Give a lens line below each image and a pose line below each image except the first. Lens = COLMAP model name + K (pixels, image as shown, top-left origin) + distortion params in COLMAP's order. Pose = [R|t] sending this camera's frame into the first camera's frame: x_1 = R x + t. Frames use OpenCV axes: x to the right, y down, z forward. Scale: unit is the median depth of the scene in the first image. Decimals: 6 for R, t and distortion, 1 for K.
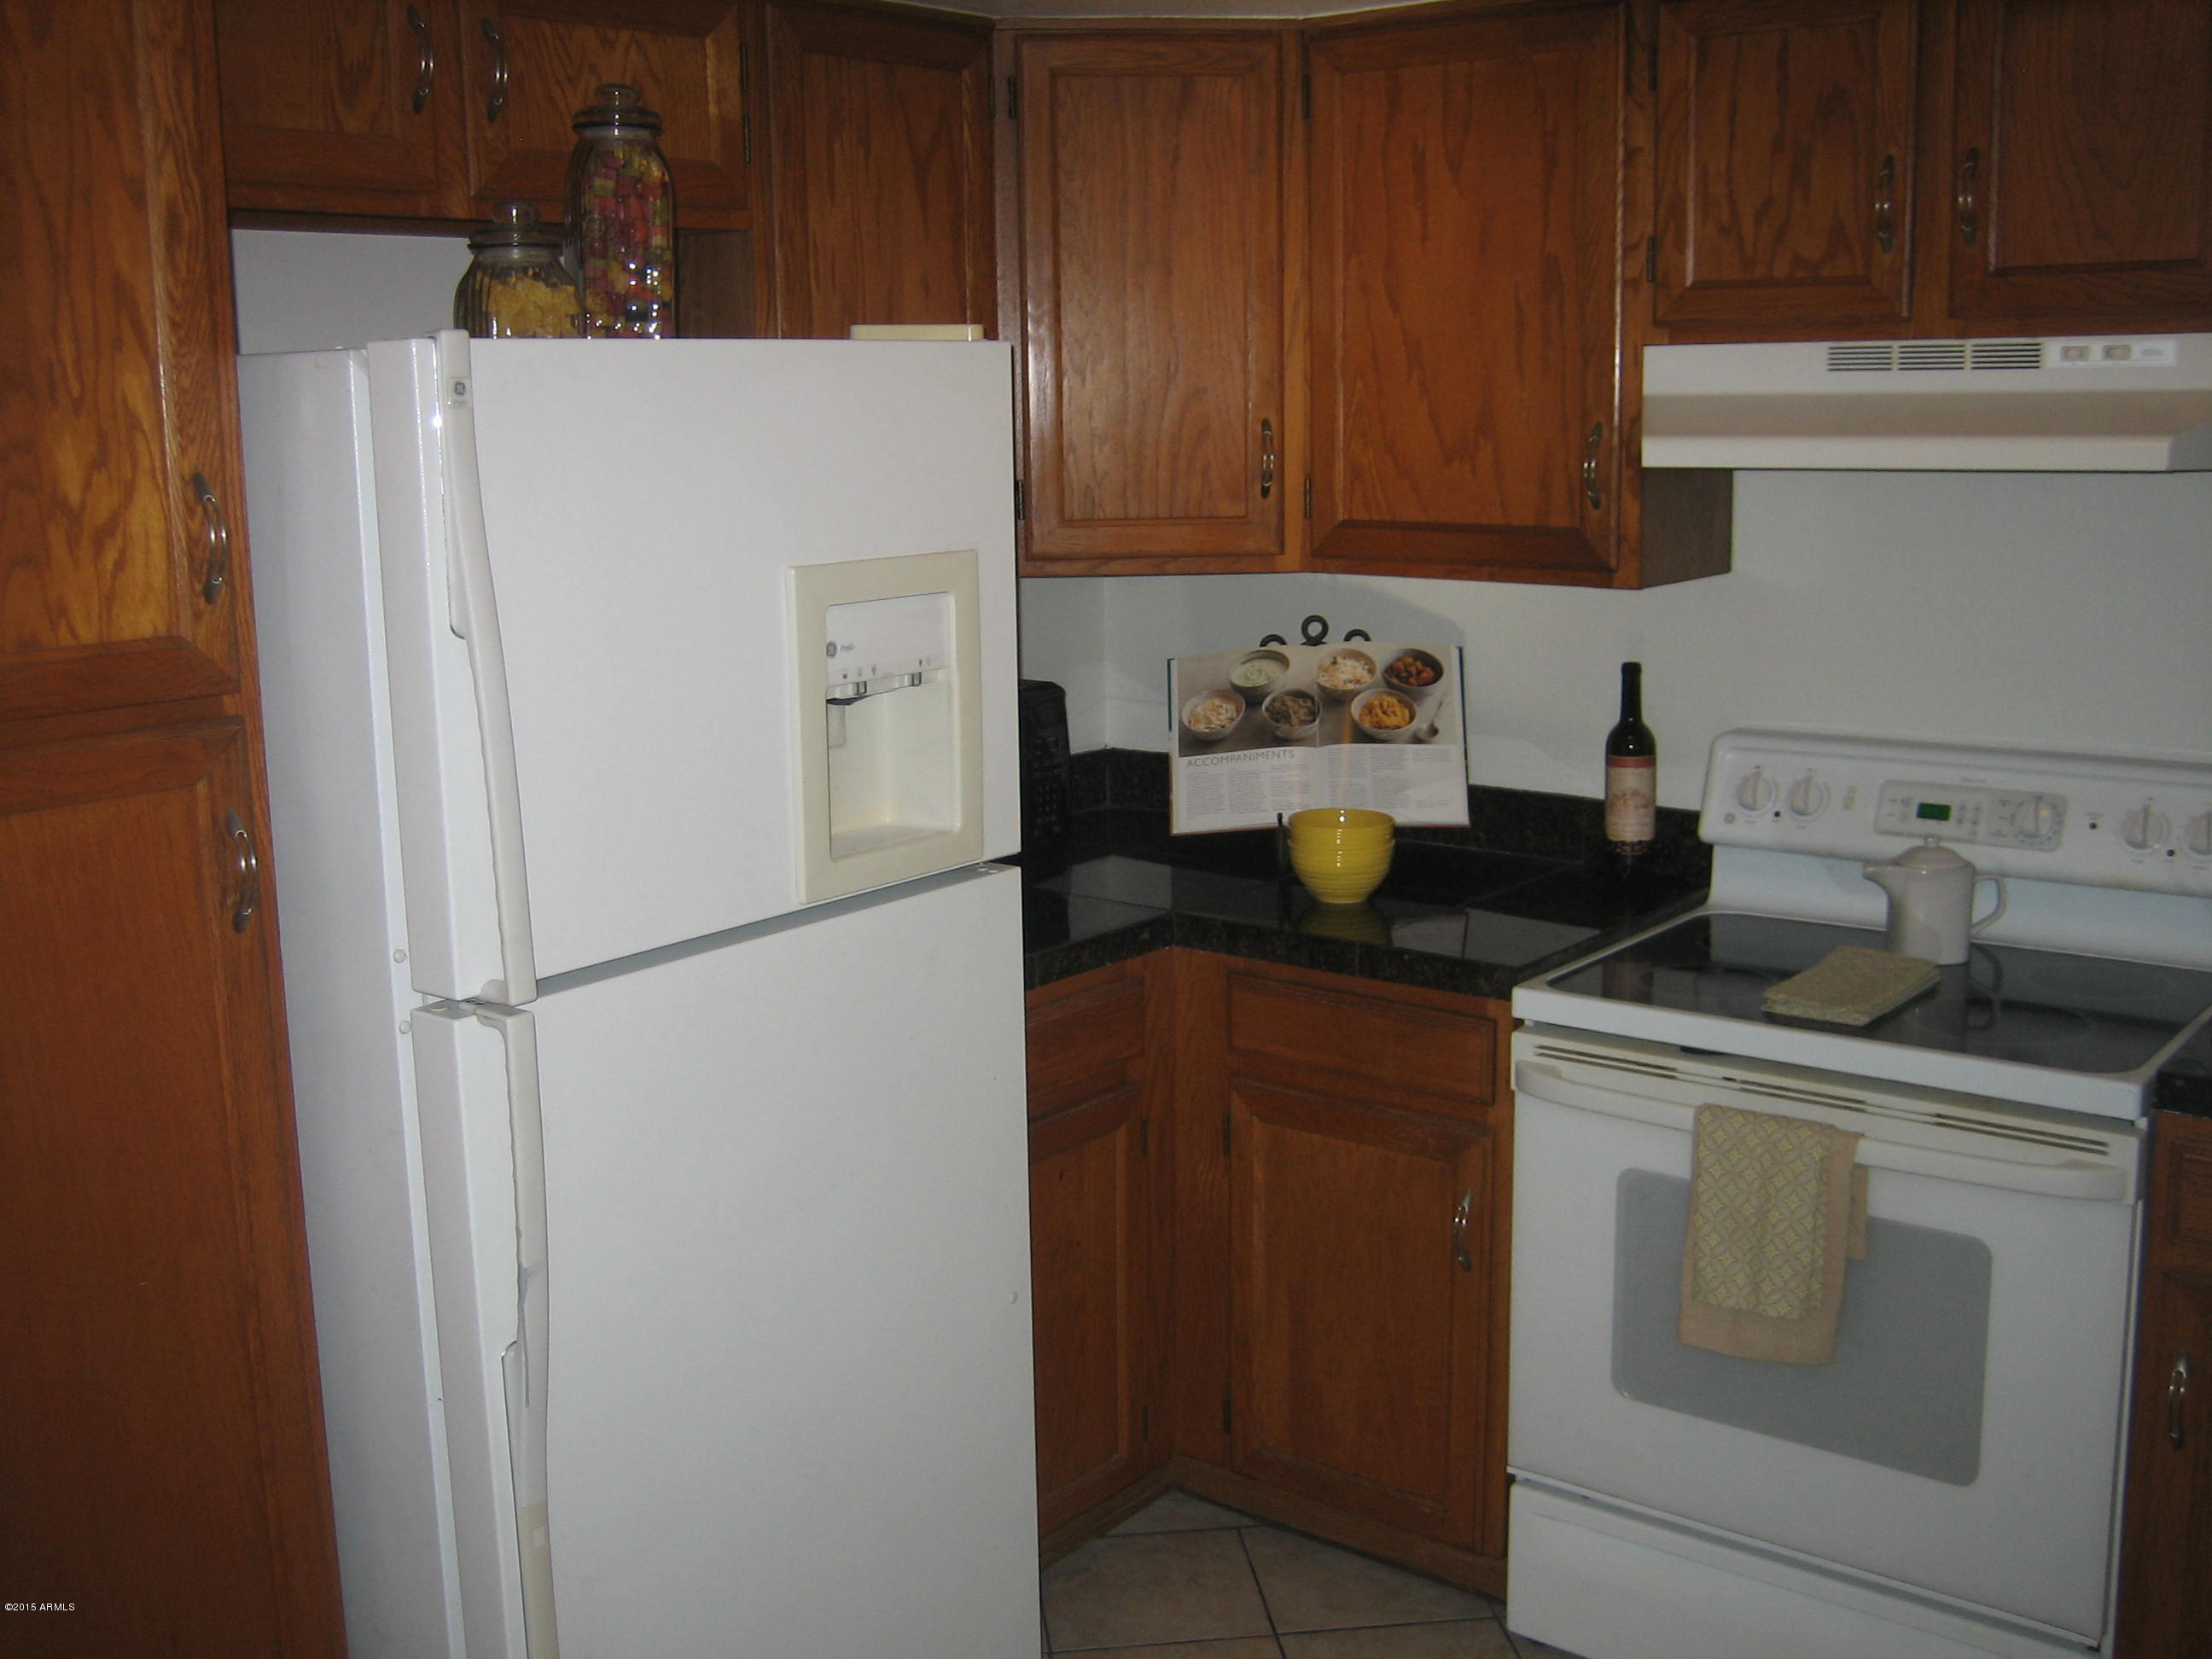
lens RADIAL K [[2330.4, 0, 1123.9], [0, 2330.4, 833.2], [0, 0, 1]] dist [-0.153839, 0.219792]
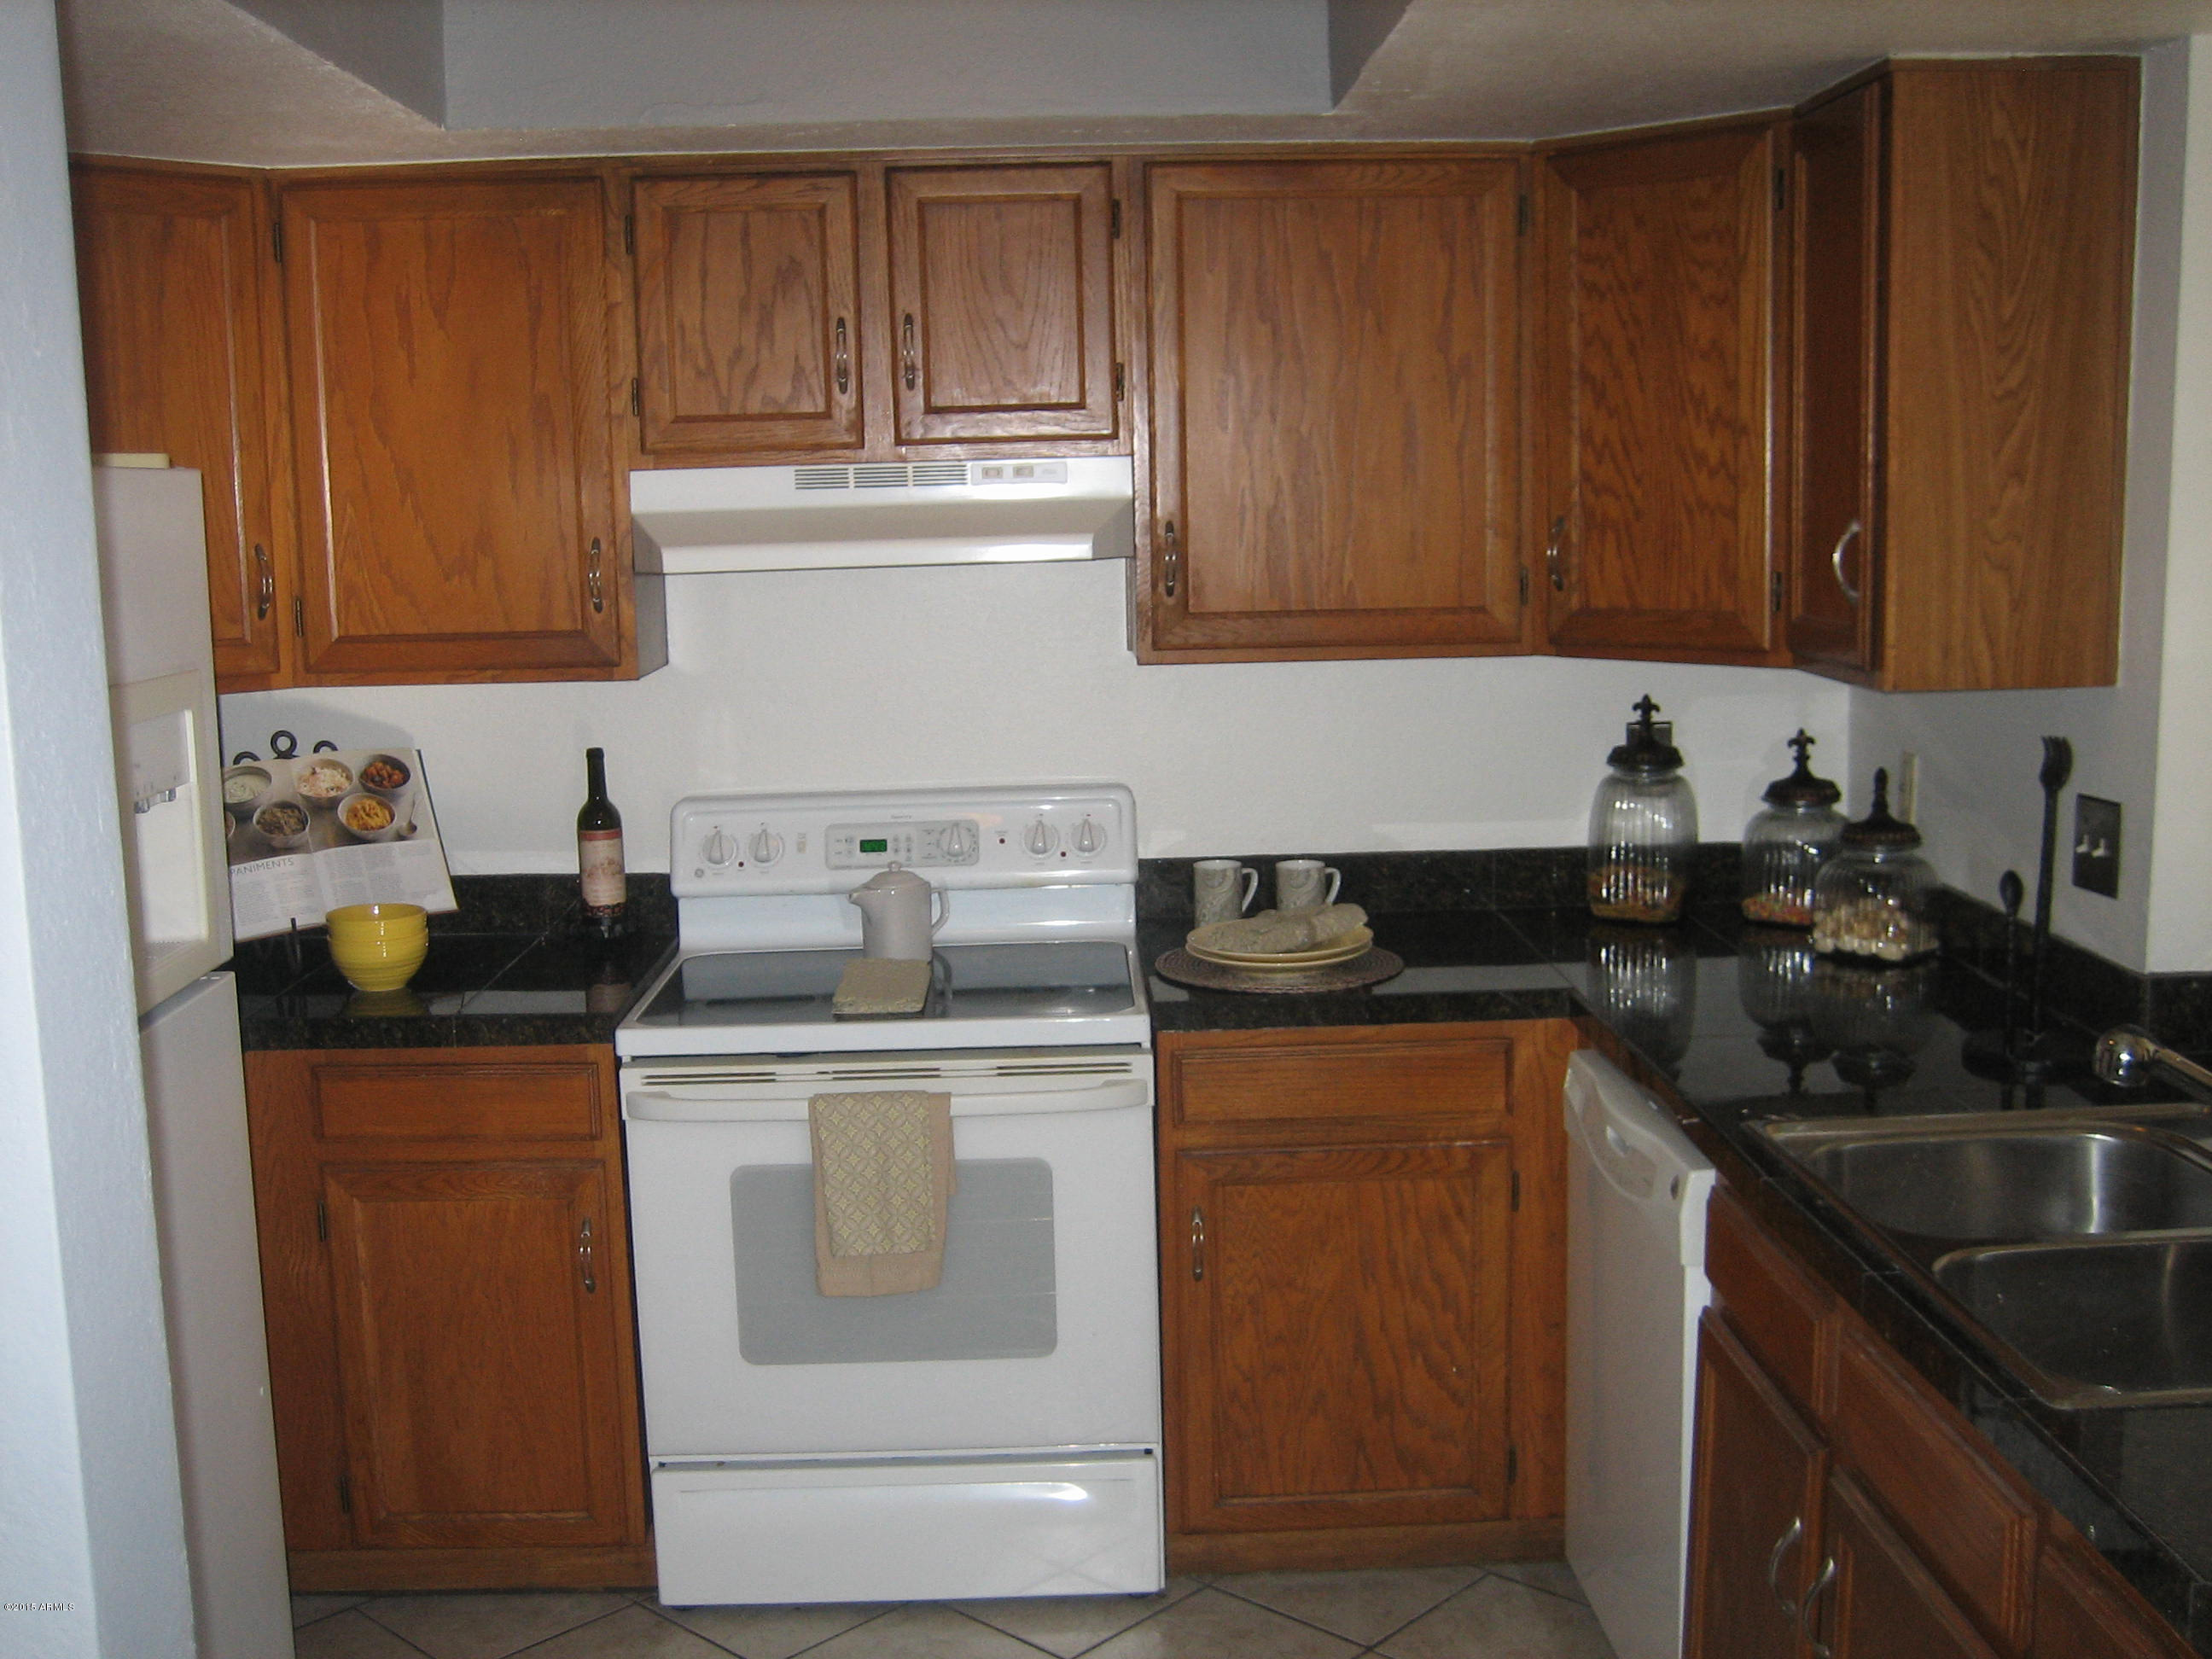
lens RADIAL K [[2330.4, 0, 1123.9], [0, 2330.4, 833.2], [0, 0, 1]] dist [-0.153839, 0.219792]
pose [[0.762201, -0.093852, 0.640501, -0.332881], [0.128951, 0.991617, -0.008152, 0.011102], [-0.634367, 0.088807, 0.767914, -0.037082]]
